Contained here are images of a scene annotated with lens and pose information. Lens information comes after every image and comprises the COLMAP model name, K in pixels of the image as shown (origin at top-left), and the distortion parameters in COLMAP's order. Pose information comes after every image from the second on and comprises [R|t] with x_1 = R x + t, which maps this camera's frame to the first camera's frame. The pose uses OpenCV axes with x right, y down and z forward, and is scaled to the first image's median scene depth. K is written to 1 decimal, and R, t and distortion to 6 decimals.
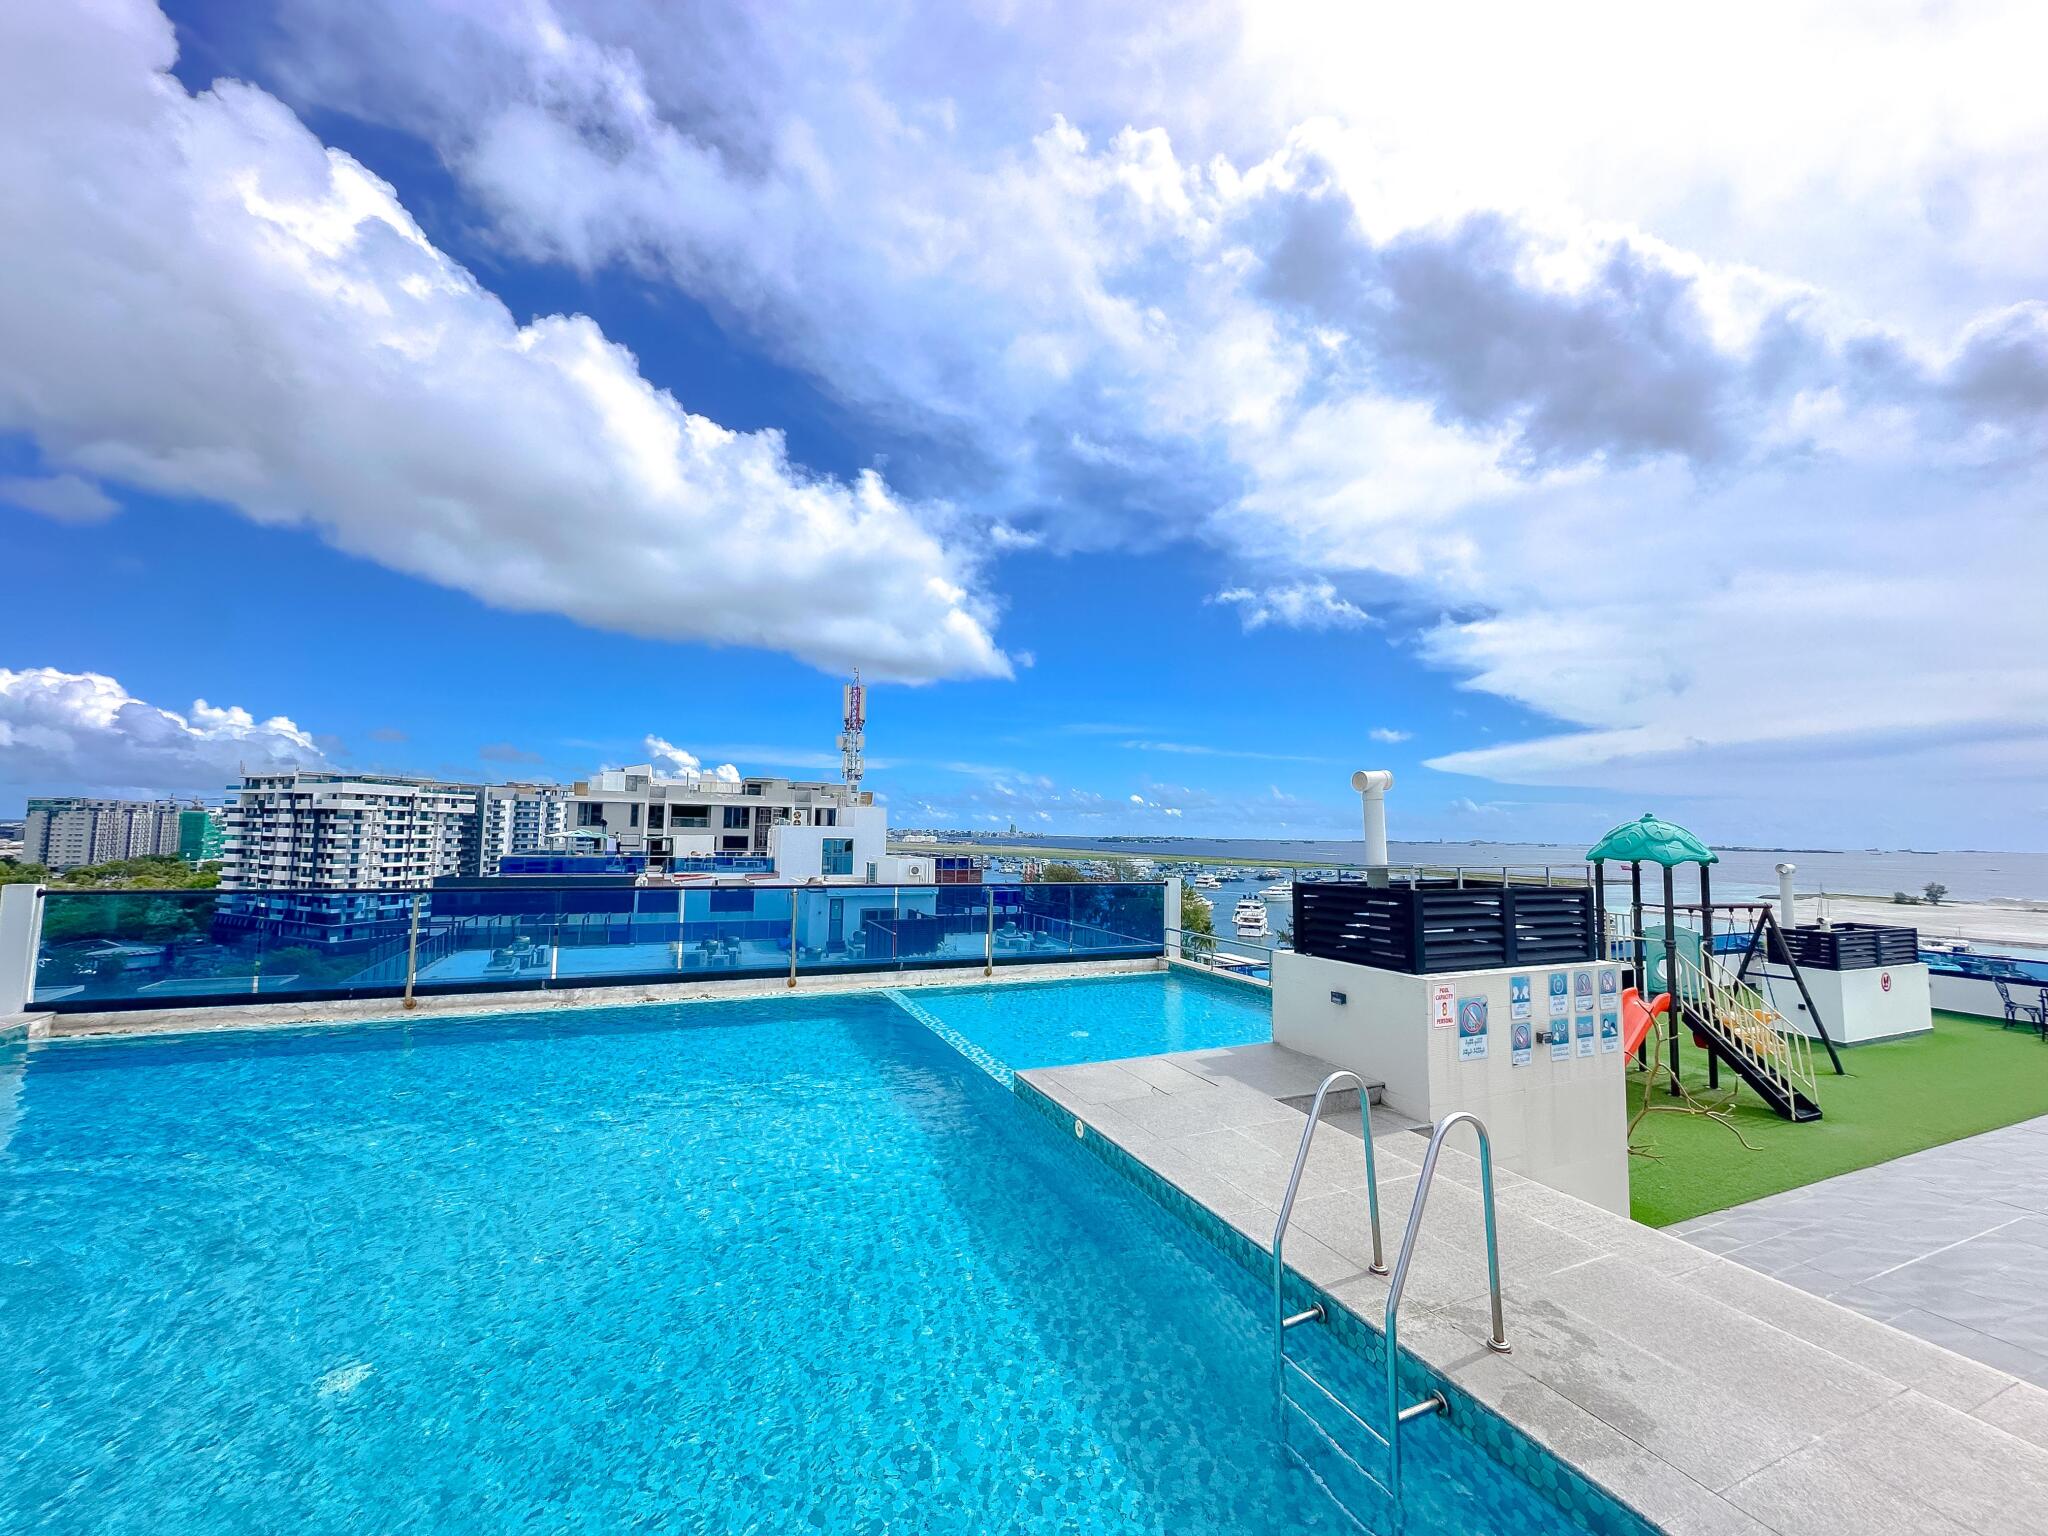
lens RADIAL K [[813.3, 0, 1024.2], [0, 813.3, 770.4], [0, 0, 1]] dist [-0.006369, 0.001406]
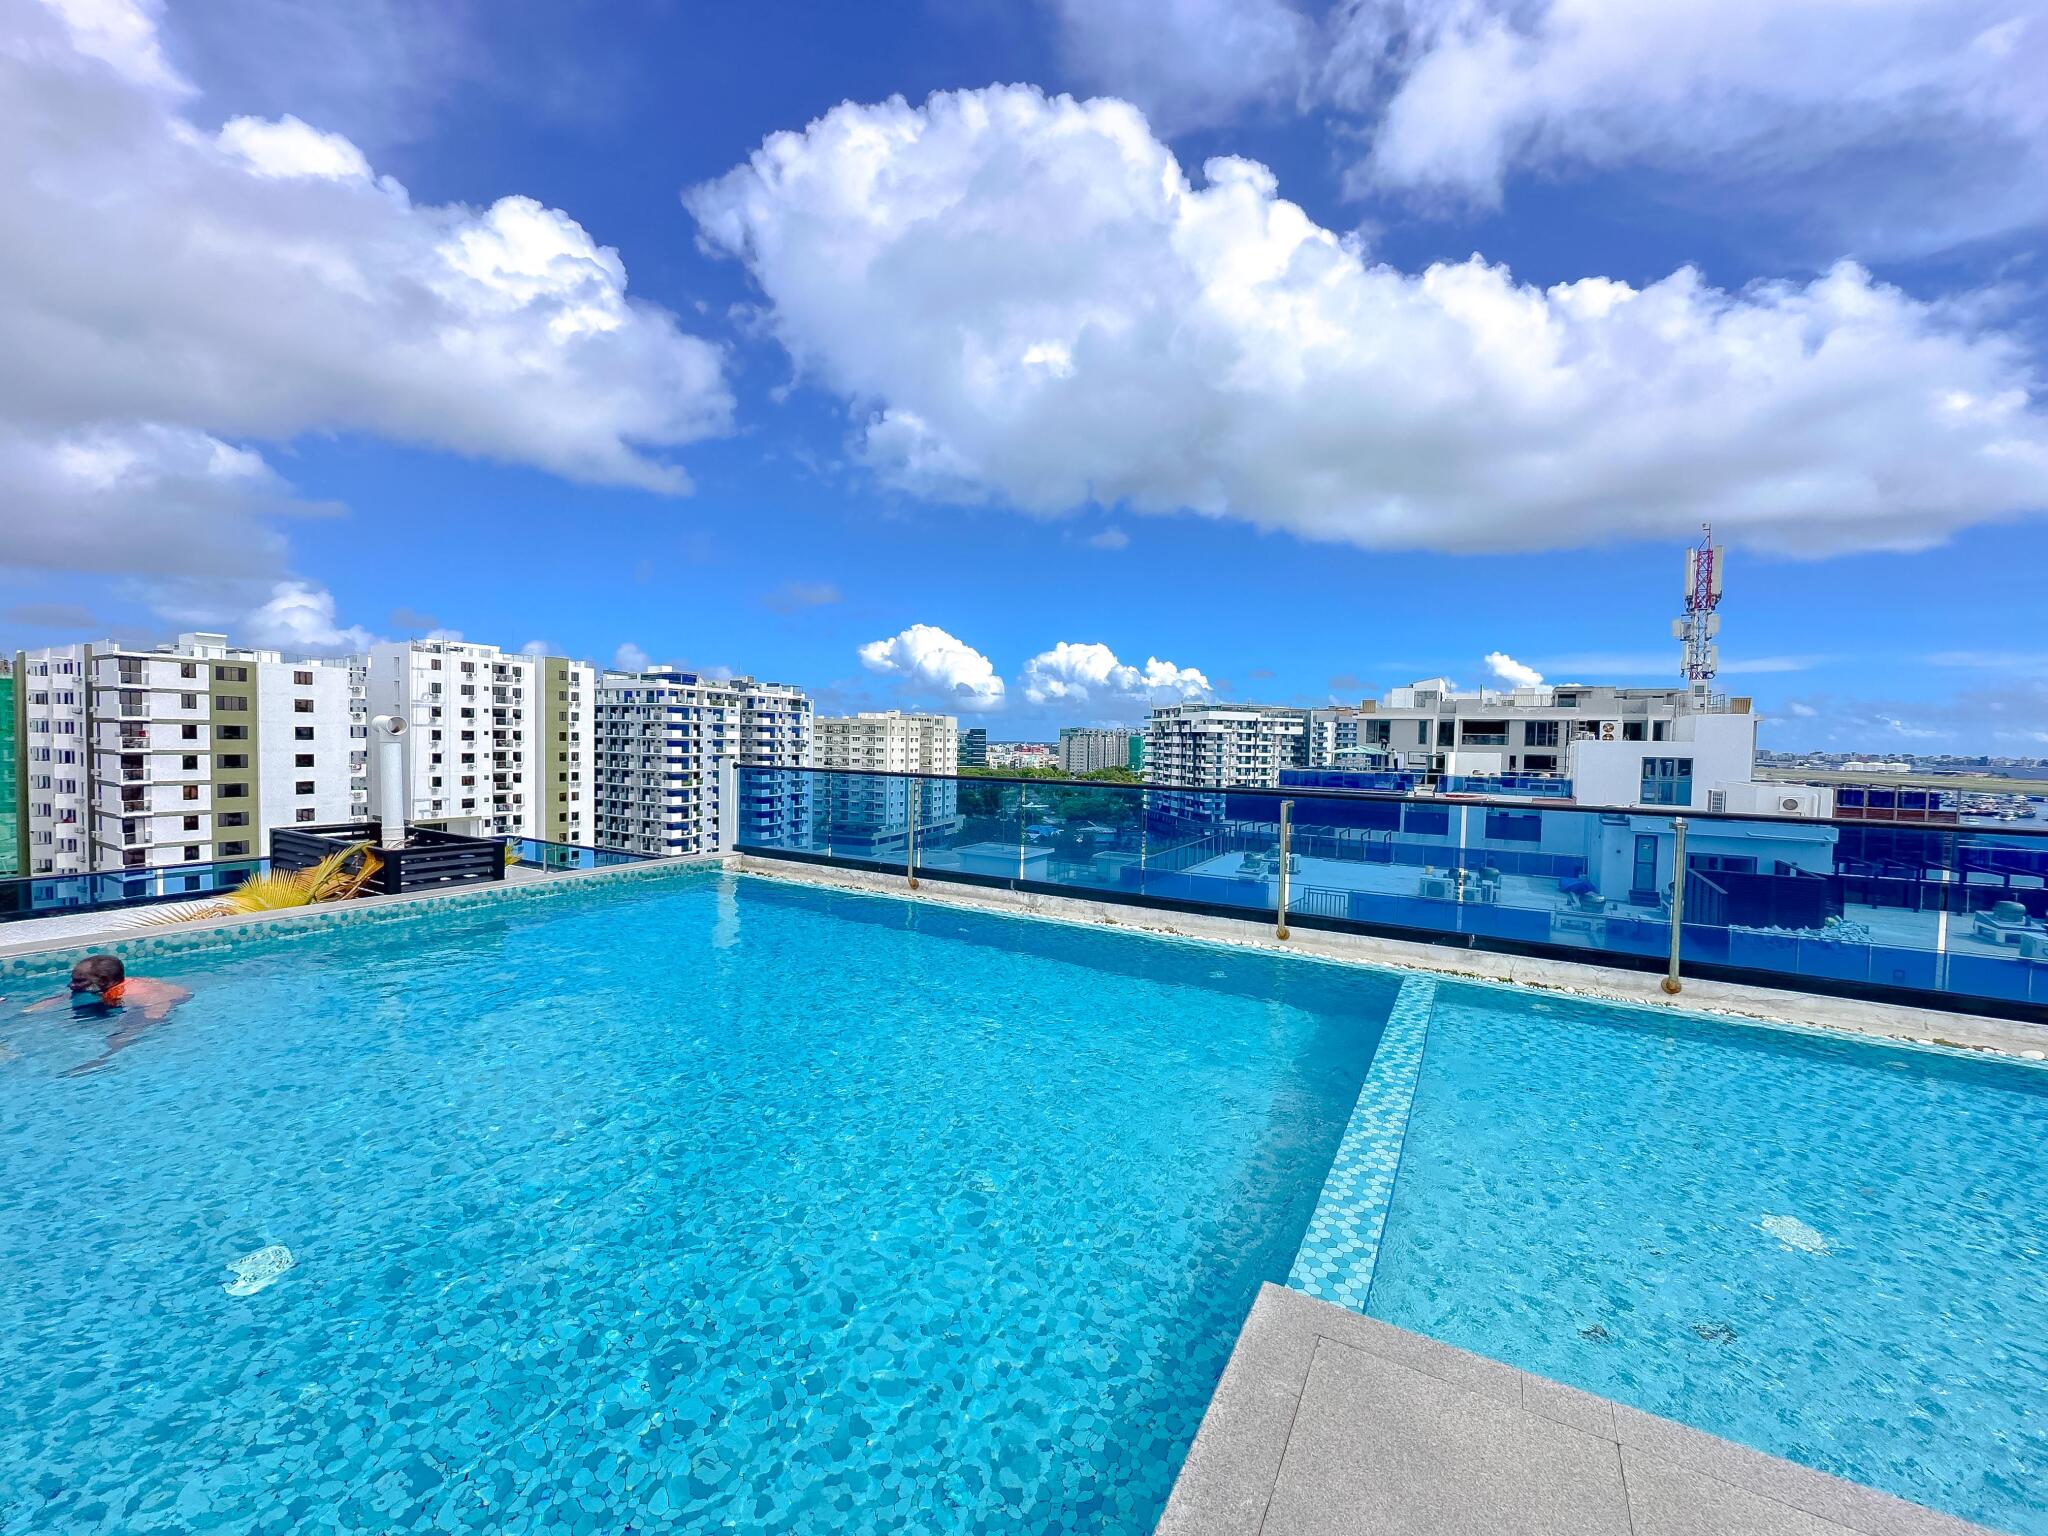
lens RADIAL K [[813.3, 0, 1024.2], [0, 813.3, 770.4], [0, 0, 1]] dist [-0.006369, 0.001406]
pose [[0.590911, 0.026004, -0.806317, 0.031217], [0.051946, 0.996180, 0.070195, 0.015777], [0.805062, -0.083364, 0.587303, 0.104287]]
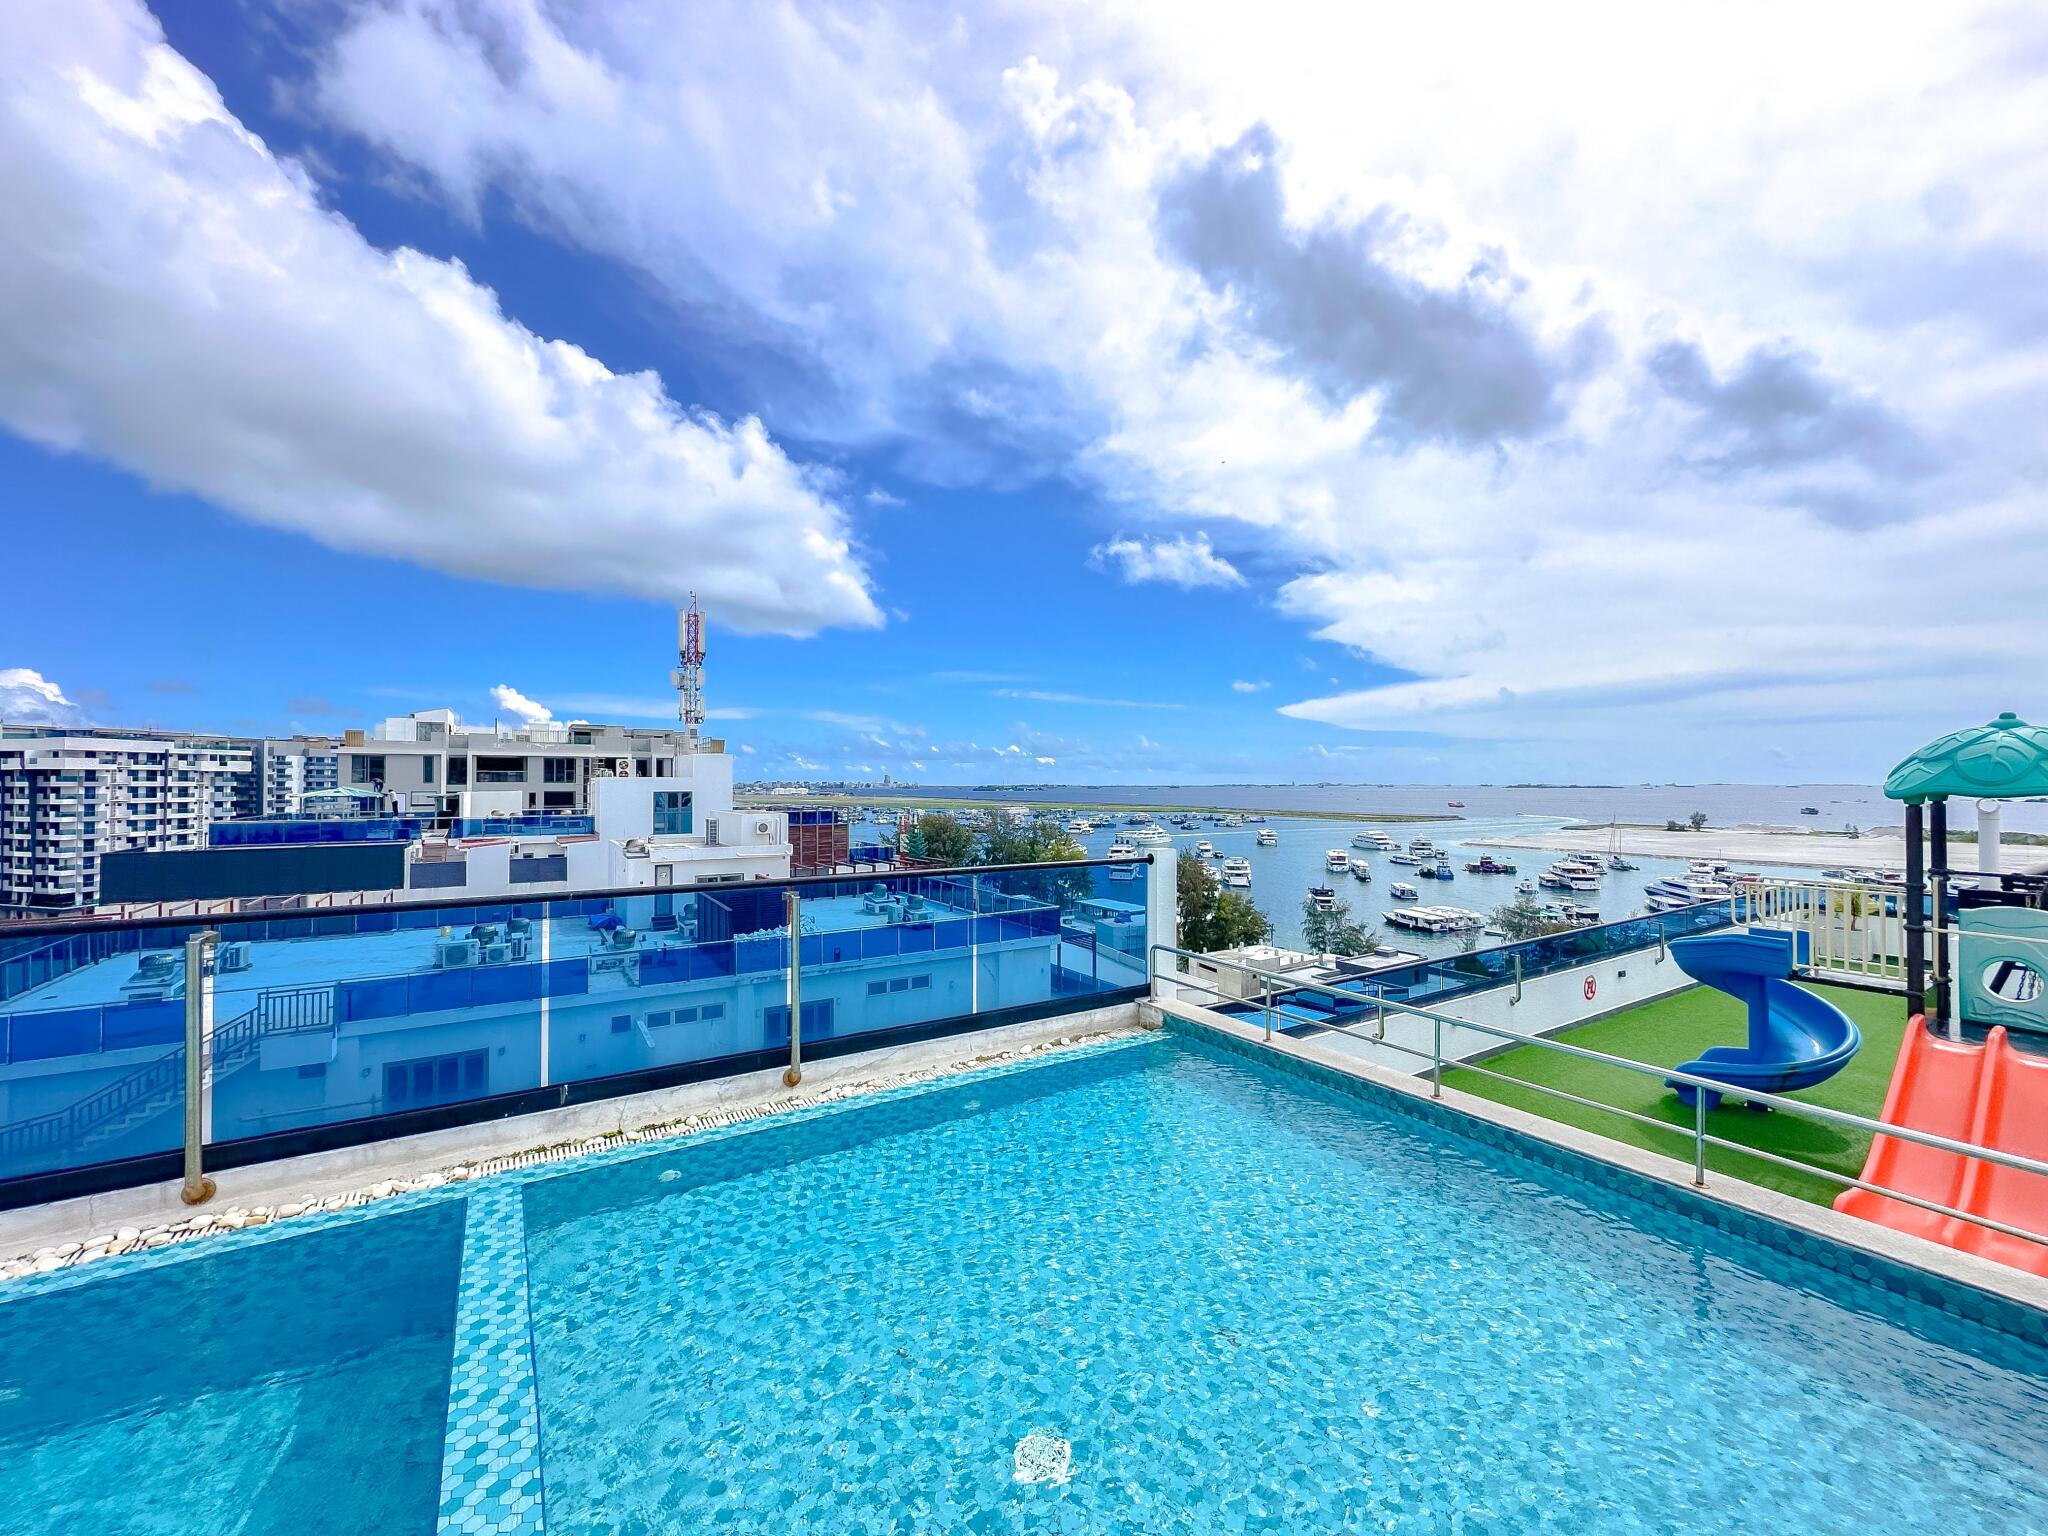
lens RADIAL K [[813.3, 0, 1024.2], [0, 813.3, 770.4], [0, 0, 1]] dist [-0.006369, 0.001406]
pose [[0.988125, -0.015906, 0.152826, 0.004146], [0.006346, 0.998003, 0.062839, 0.014099], [-0.153521, -0.061123, 0.986253, 0.145327]]
